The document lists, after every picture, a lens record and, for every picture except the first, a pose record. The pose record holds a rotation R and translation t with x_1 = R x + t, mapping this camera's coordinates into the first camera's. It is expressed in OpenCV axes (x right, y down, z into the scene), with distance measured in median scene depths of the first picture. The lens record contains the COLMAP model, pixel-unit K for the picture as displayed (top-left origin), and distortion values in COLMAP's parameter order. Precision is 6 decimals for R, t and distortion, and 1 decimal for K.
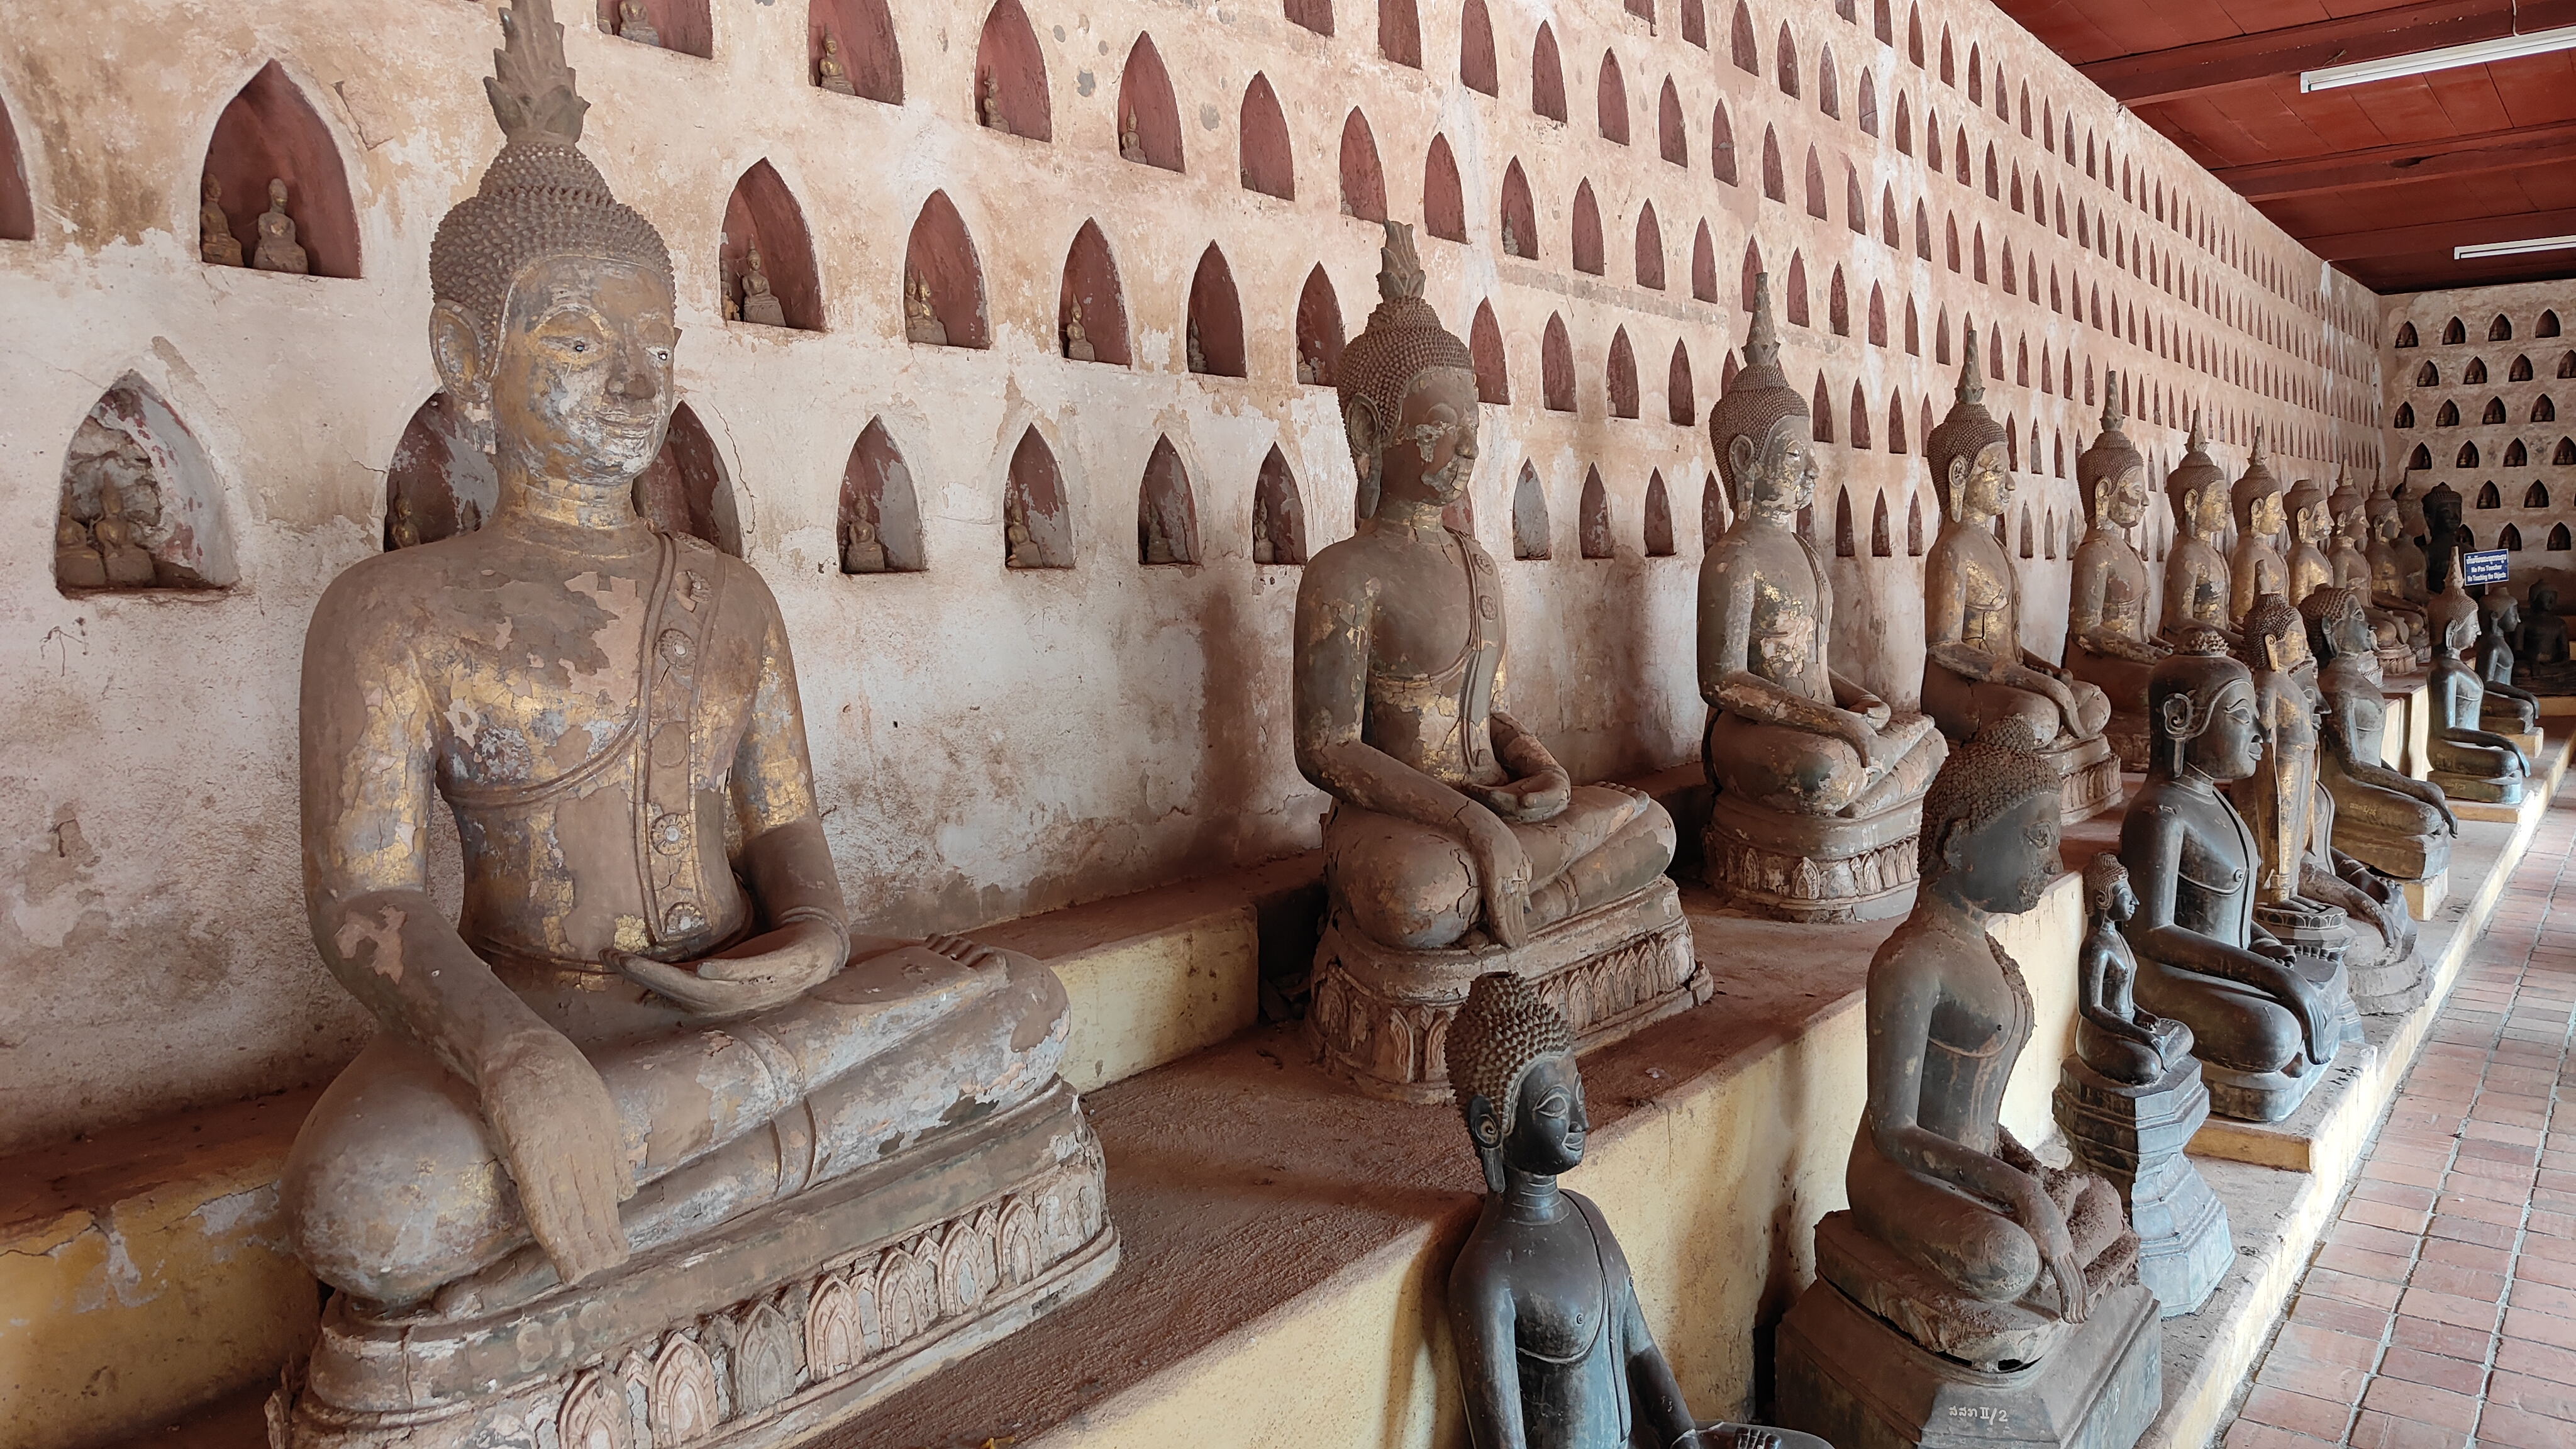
lens RADIAL K [[1875.4, 0, 1288.0], [0, 1875.4, 724.5], [0, 0, 1]] dist [0.048565, -0.063003]
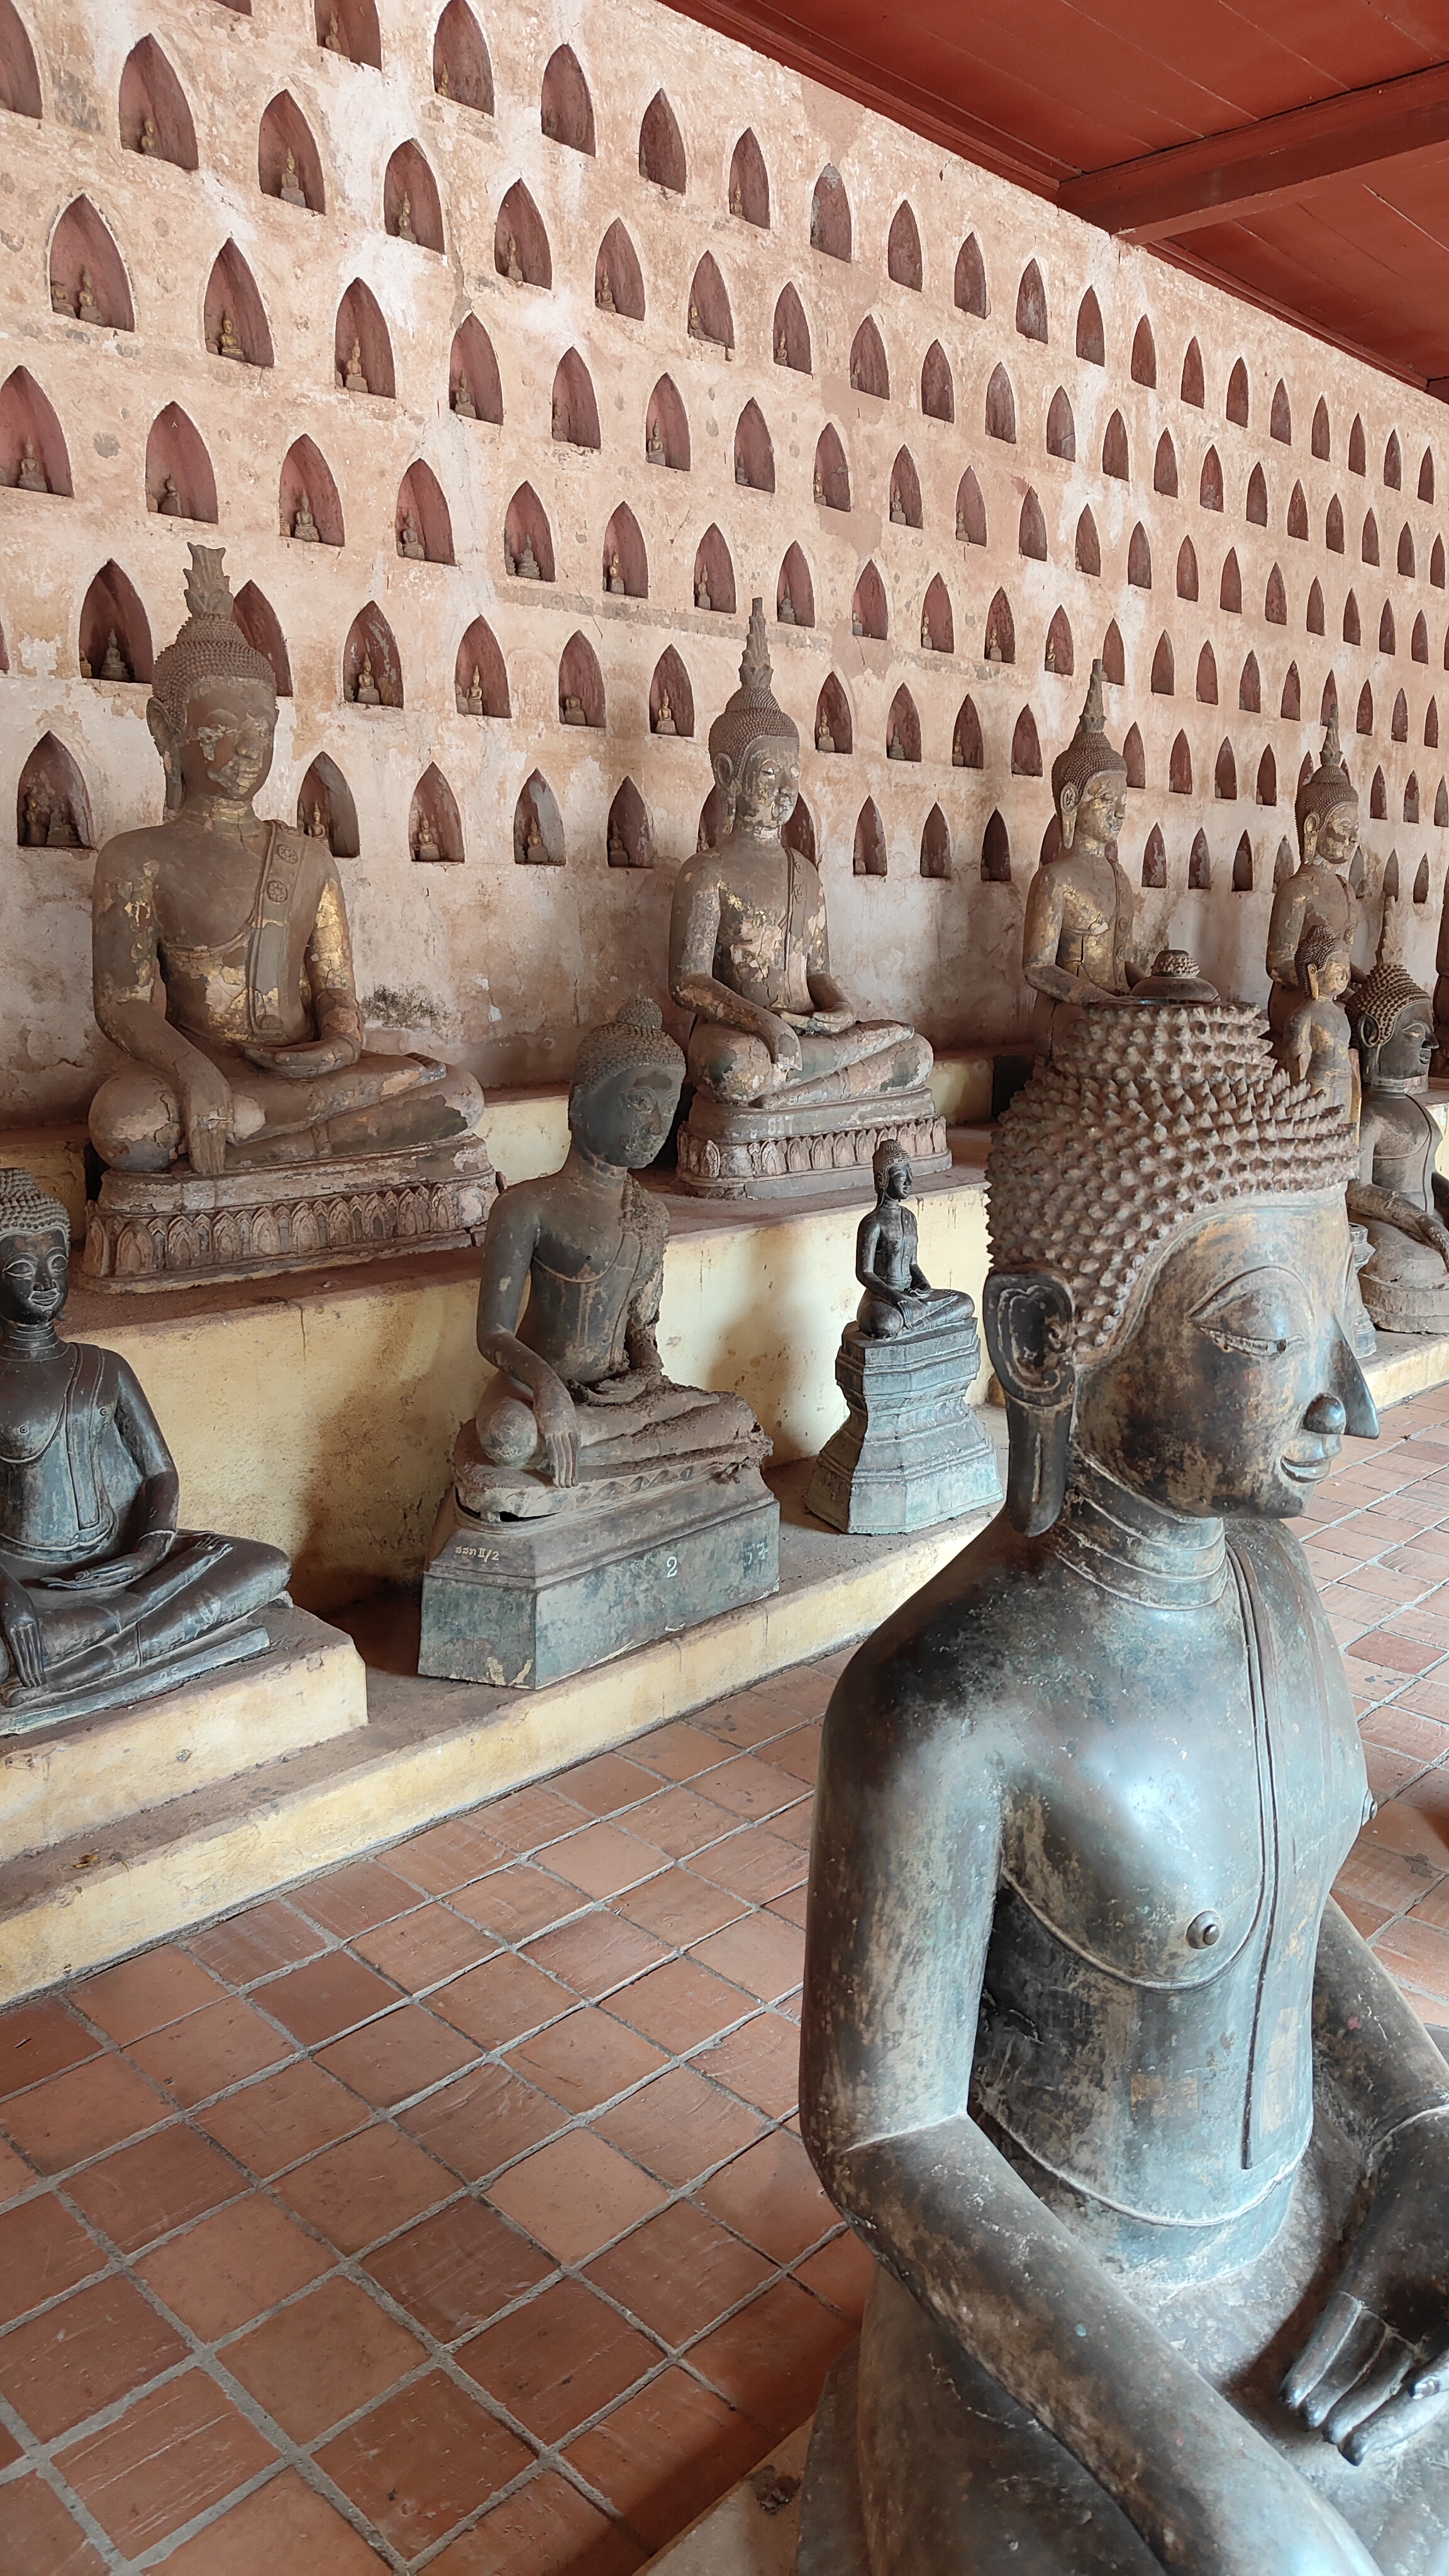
lens RADIAL K [[1875.4, 0, 724.5], [0, 1875.4, 1288.0], [0, 0, 1]] dist [0.048565, -0.063003]
pose [[0.991897, 0.054735, -0.114651, 0.399205], [-0.040811, 0.991880, 0.120450, 0.021898], [0.120313, -0.114795, 0.986077, -0.108370]]
